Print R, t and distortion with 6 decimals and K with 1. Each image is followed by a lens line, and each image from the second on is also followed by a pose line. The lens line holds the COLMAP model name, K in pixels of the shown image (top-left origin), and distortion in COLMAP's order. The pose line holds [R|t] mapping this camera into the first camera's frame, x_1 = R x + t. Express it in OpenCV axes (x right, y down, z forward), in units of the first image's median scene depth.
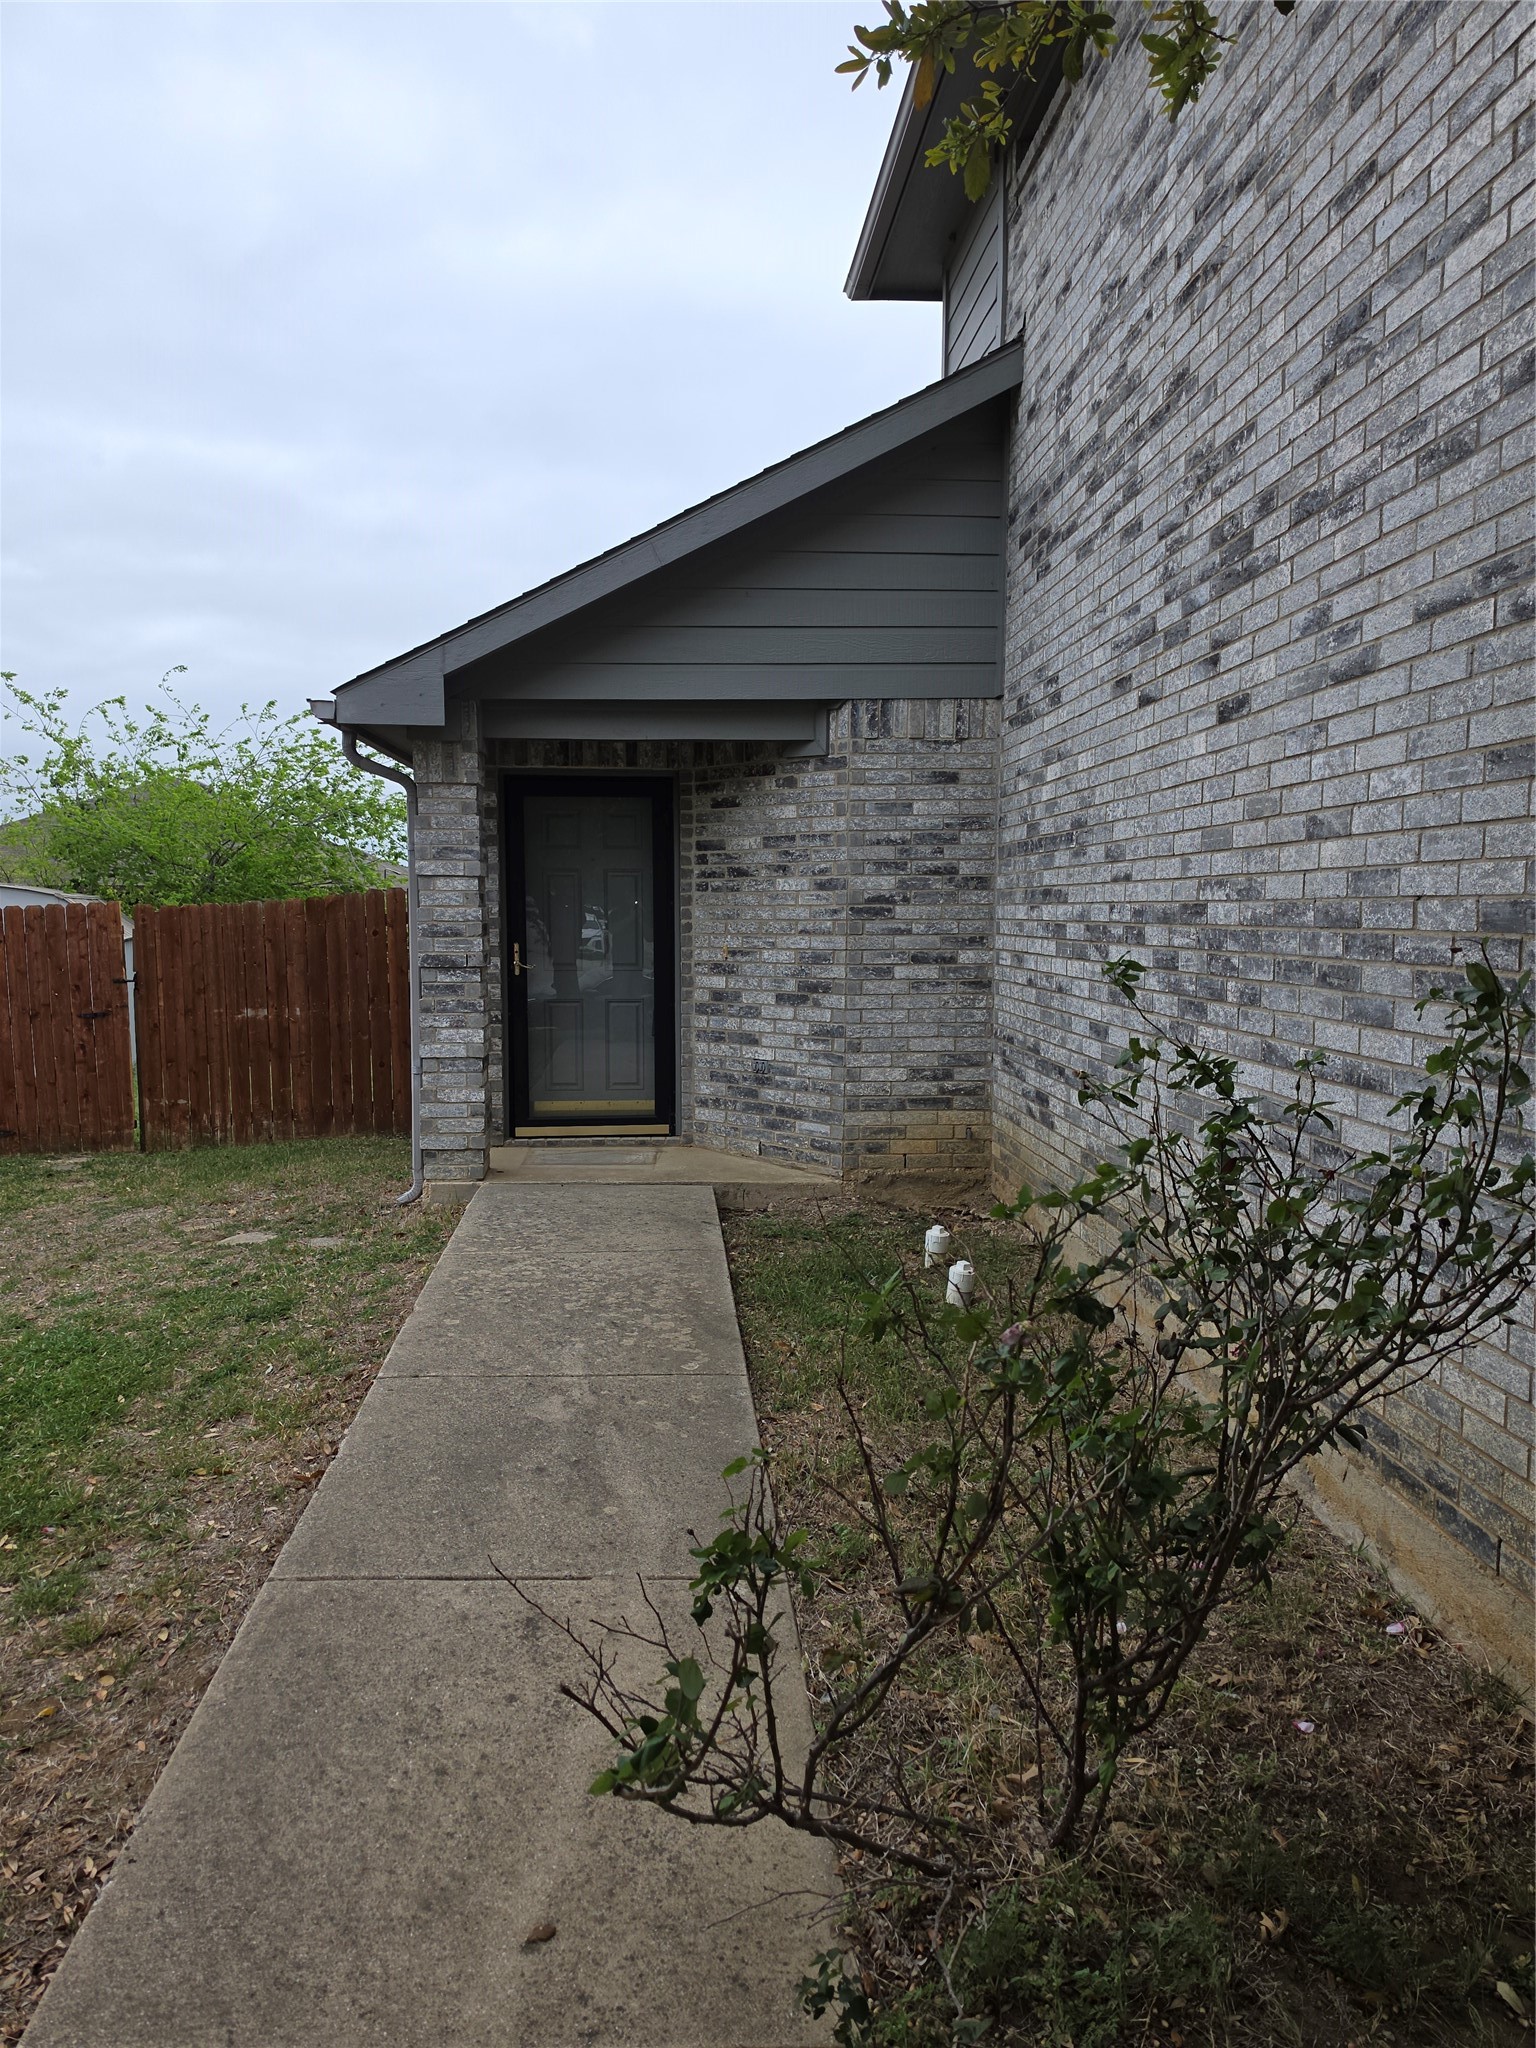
lens RADIAL K [[1409.8, 0, 759.9], [0, 1409.8, 1027.6], [0, 0, 1]] dist [0.049571, -0.052688]
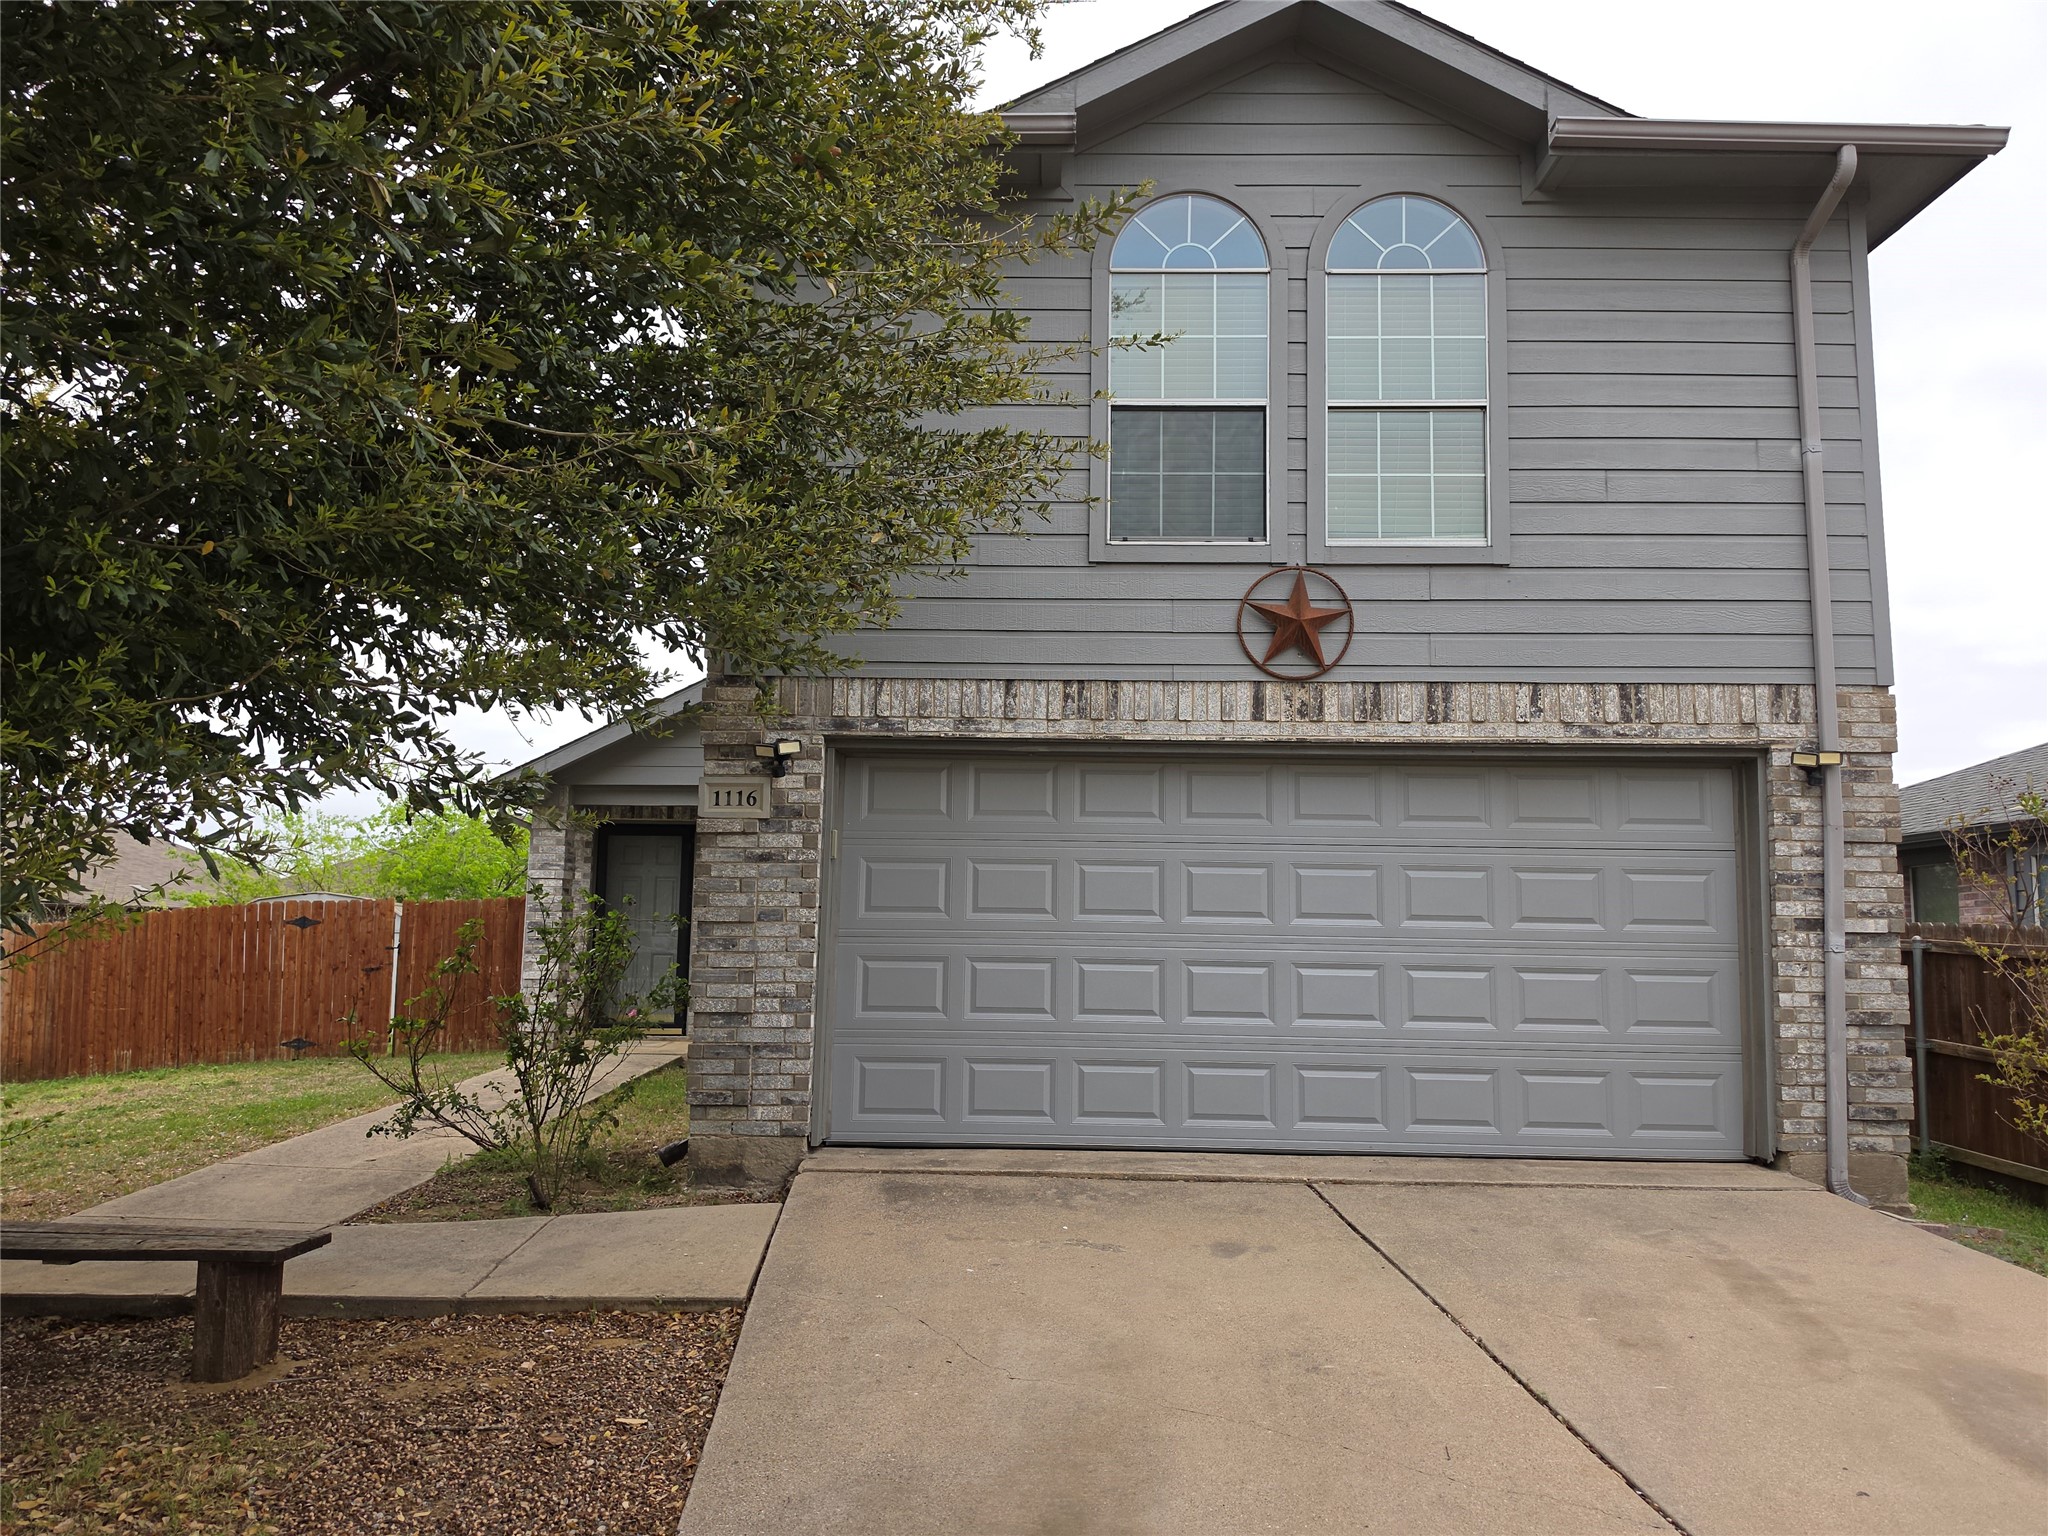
lens RADIAL K [[1409.8, 0, 1028.2], [0, 1409.8, 772.8], [0, 0, 1]] dist [0.049571, -0.052688]
pose [[0.997639, 0.003966, -0.068558, 0.474281], [-0.017743, 0.979320, -0.201538, 0.105806], [0.066341, 0.202279, 0.977078, -0.703267]]
